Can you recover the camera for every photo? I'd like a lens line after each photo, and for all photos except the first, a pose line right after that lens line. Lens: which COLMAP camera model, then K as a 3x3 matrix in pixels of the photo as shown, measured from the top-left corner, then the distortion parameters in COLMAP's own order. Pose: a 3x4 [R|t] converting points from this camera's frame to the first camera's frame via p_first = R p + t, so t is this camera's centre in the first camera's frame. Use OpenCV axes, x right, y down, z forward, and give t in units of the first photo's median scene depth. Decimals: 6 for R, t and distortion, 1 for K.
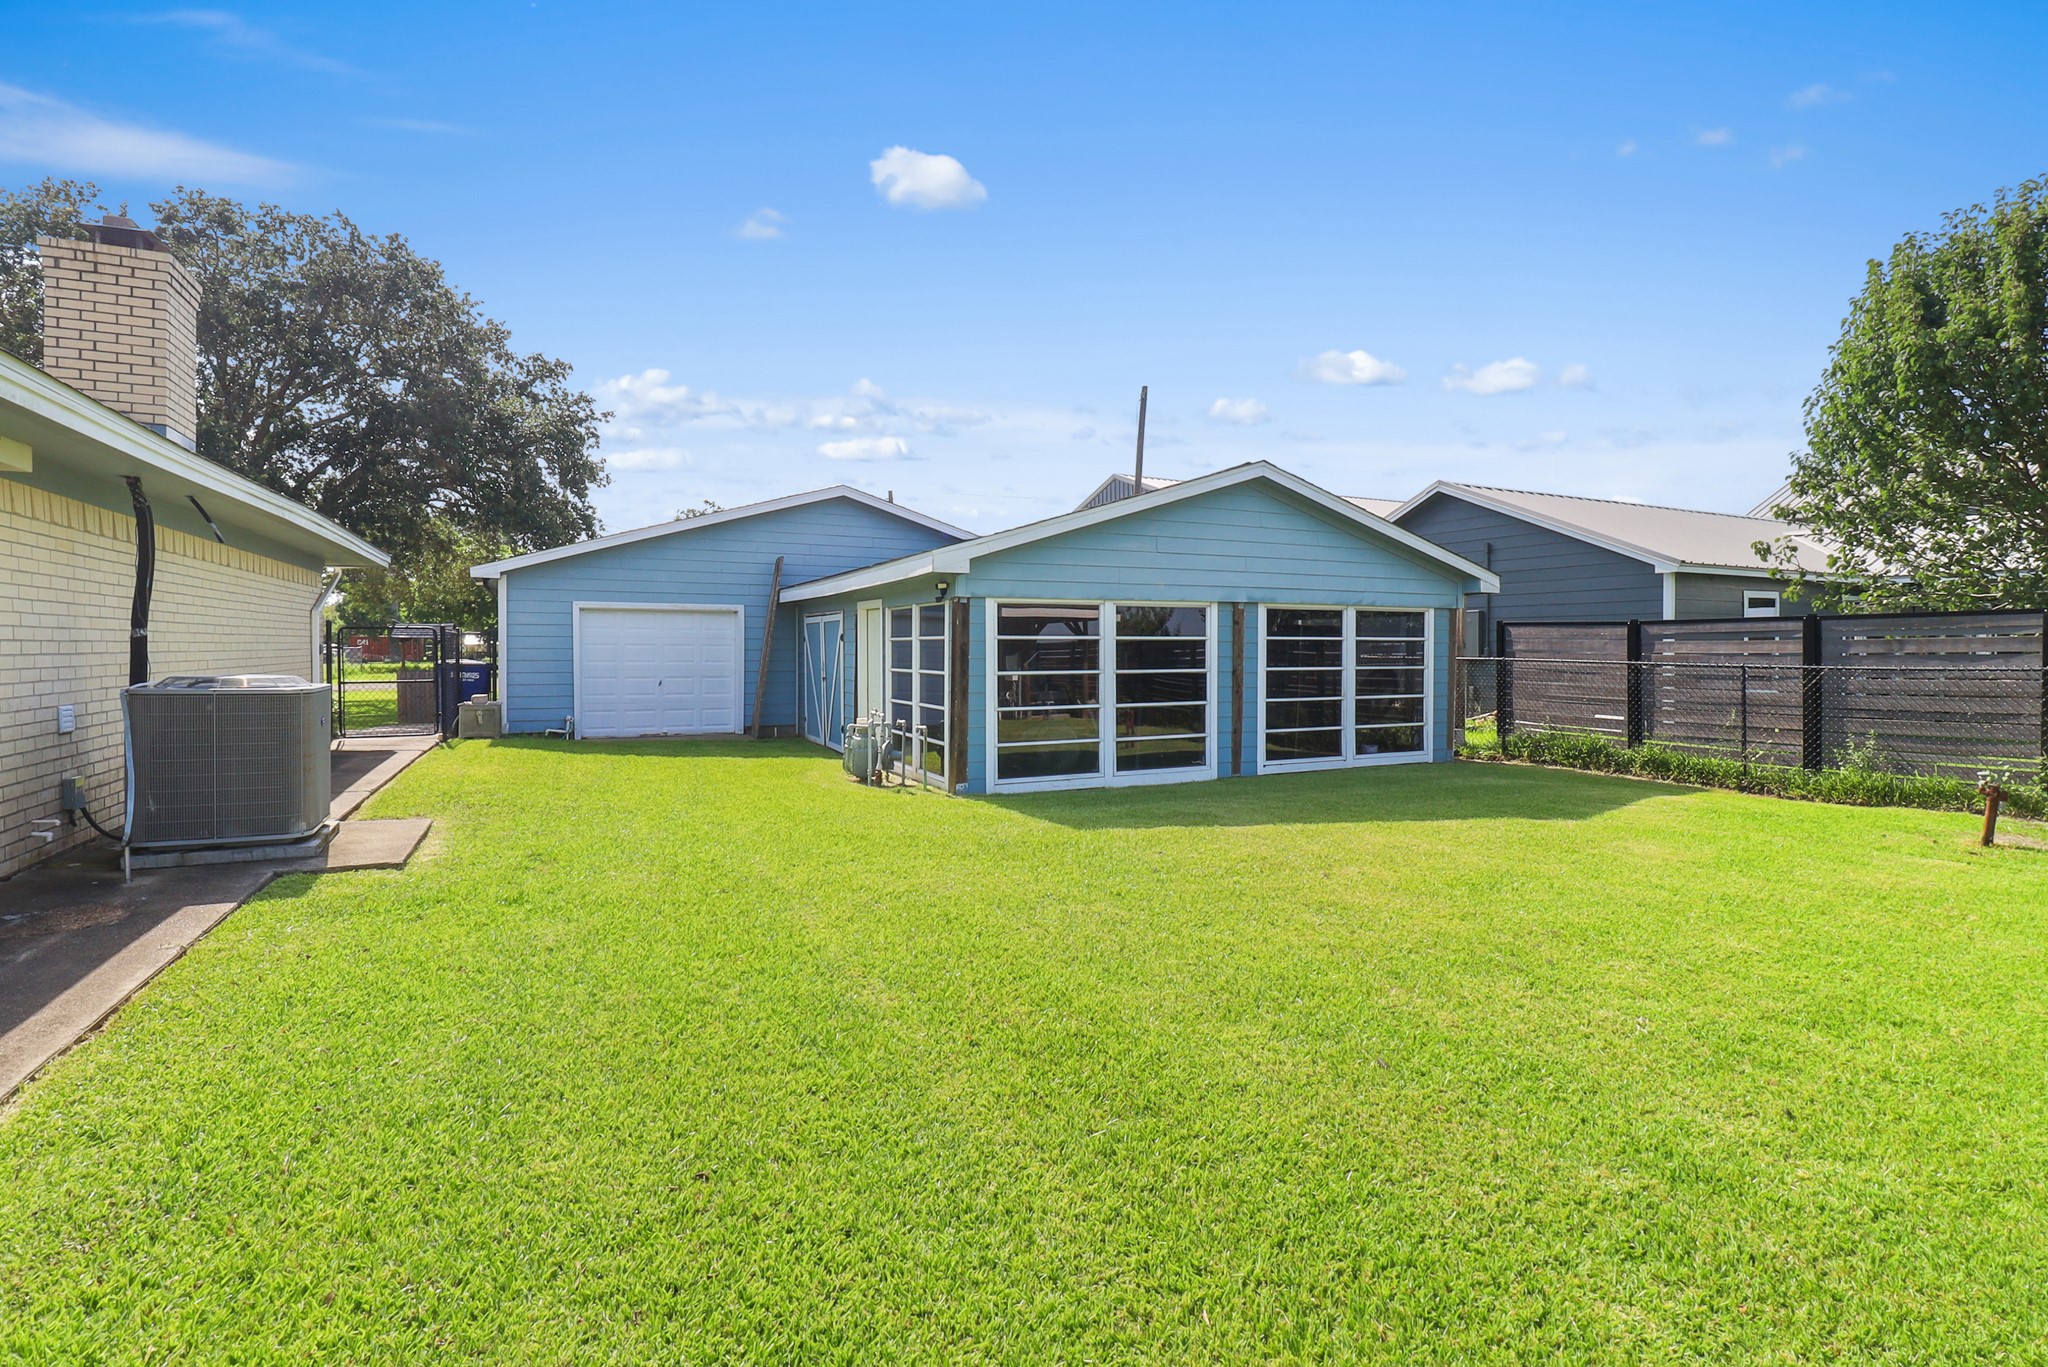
lens RADIAL K [[963.7, 0, 1022.3], [0, 963.7, 653.6], [0, 0, 1]] dist [0.000604, -0.000084]
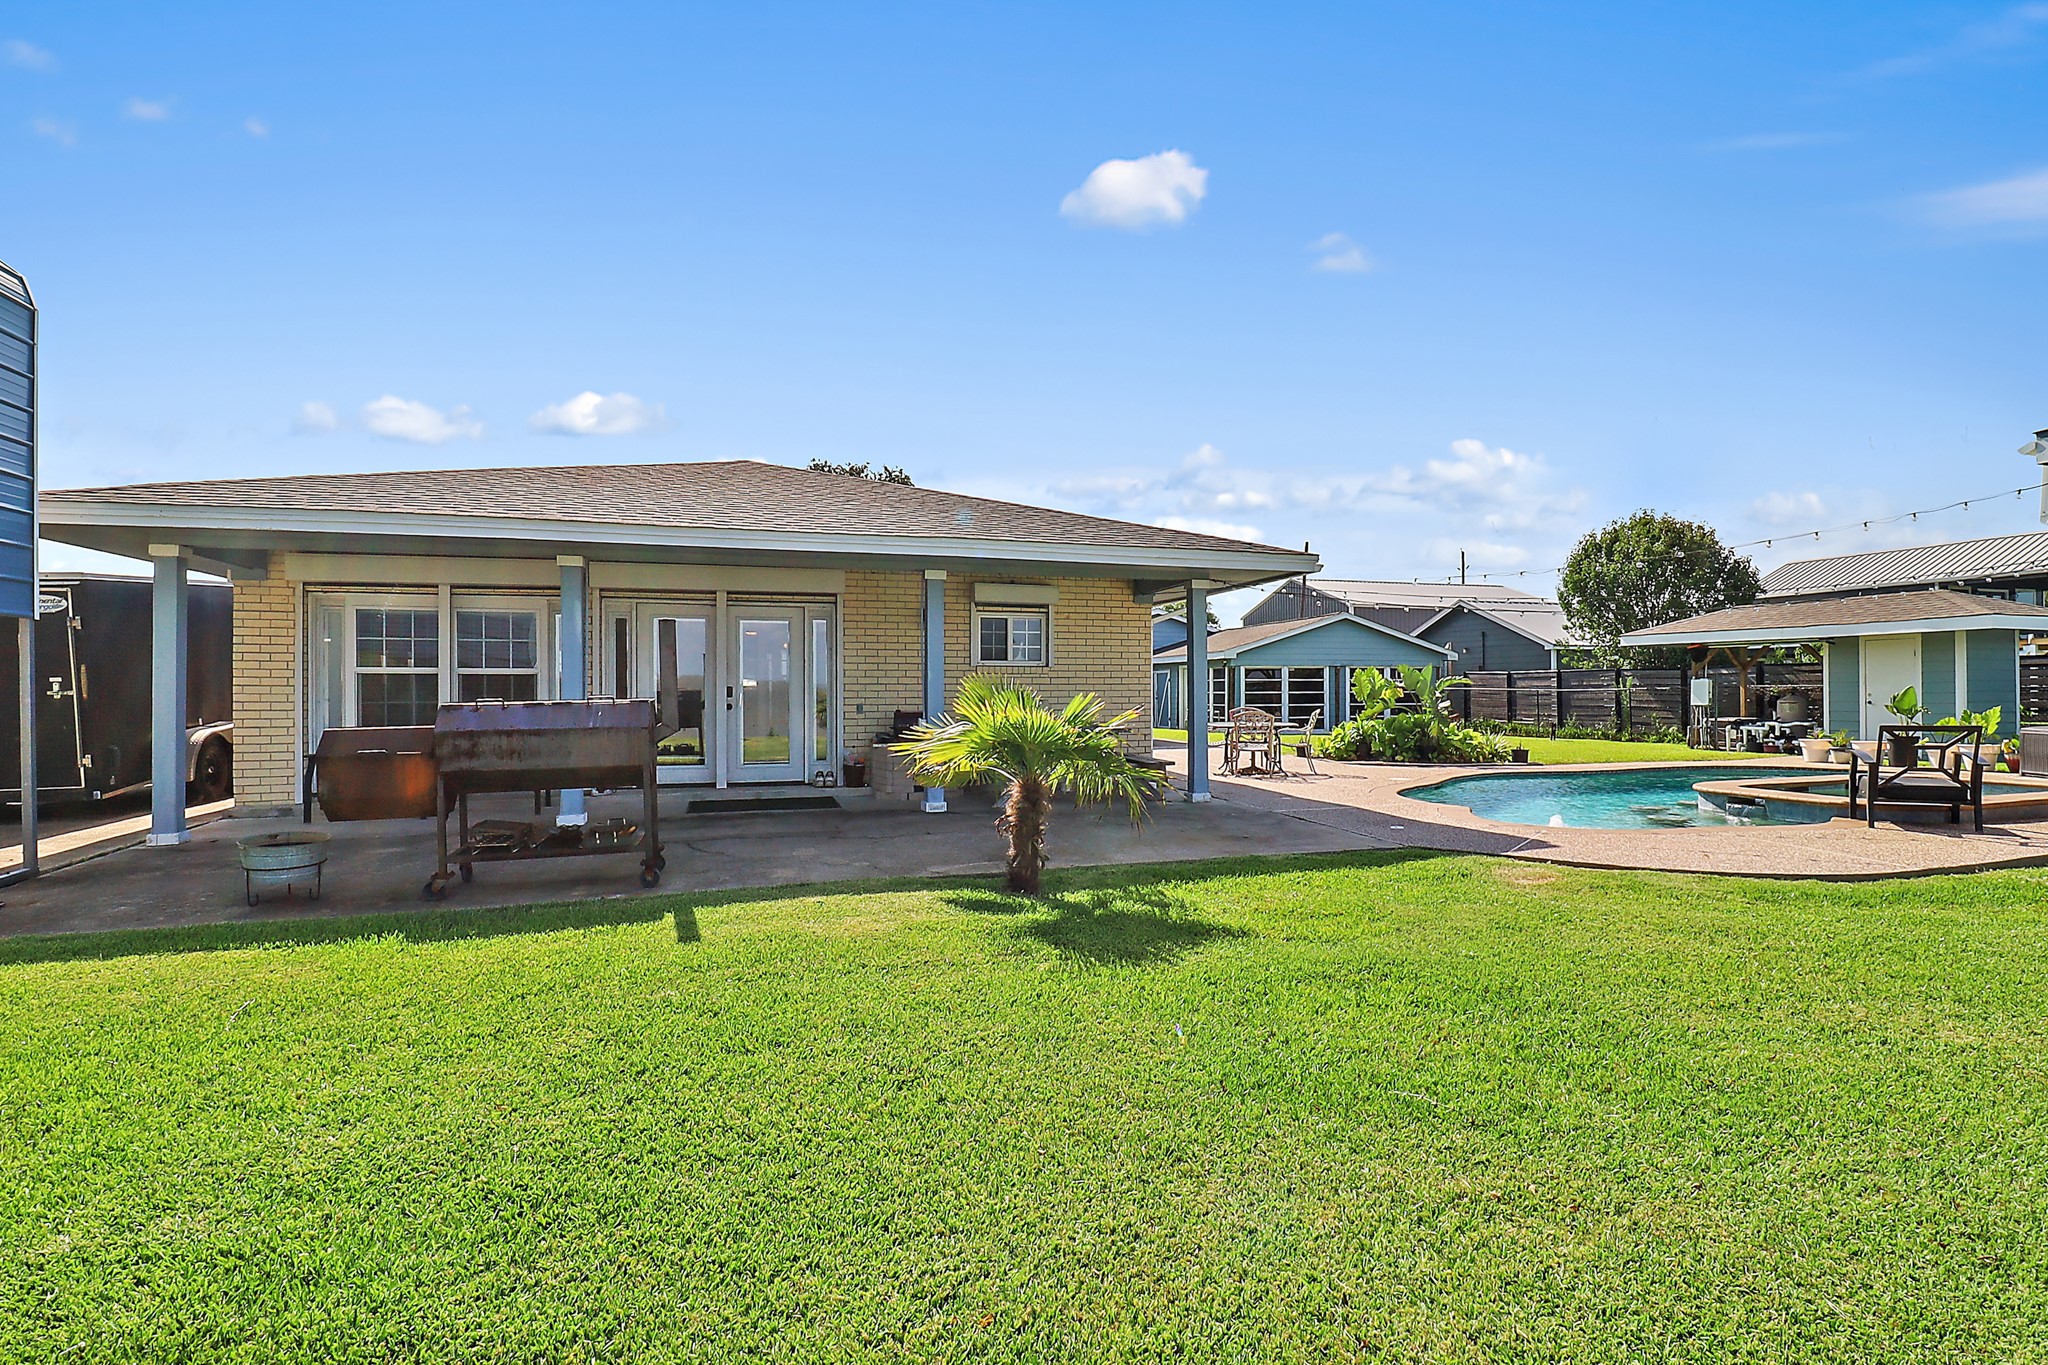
lens RADIAL K [[963.7, 0, 1022.3], [0, 963.7, 652.6], [0, 0, 1]] dist [0.000604, -0.000084]
pose [[0.982548, -0.009687, -0.185755, -0.129016], [0.000470, 0.998769, -0.049598, 0.039713], [0.186007, 0.048645, 0.981344, -1.743710]]
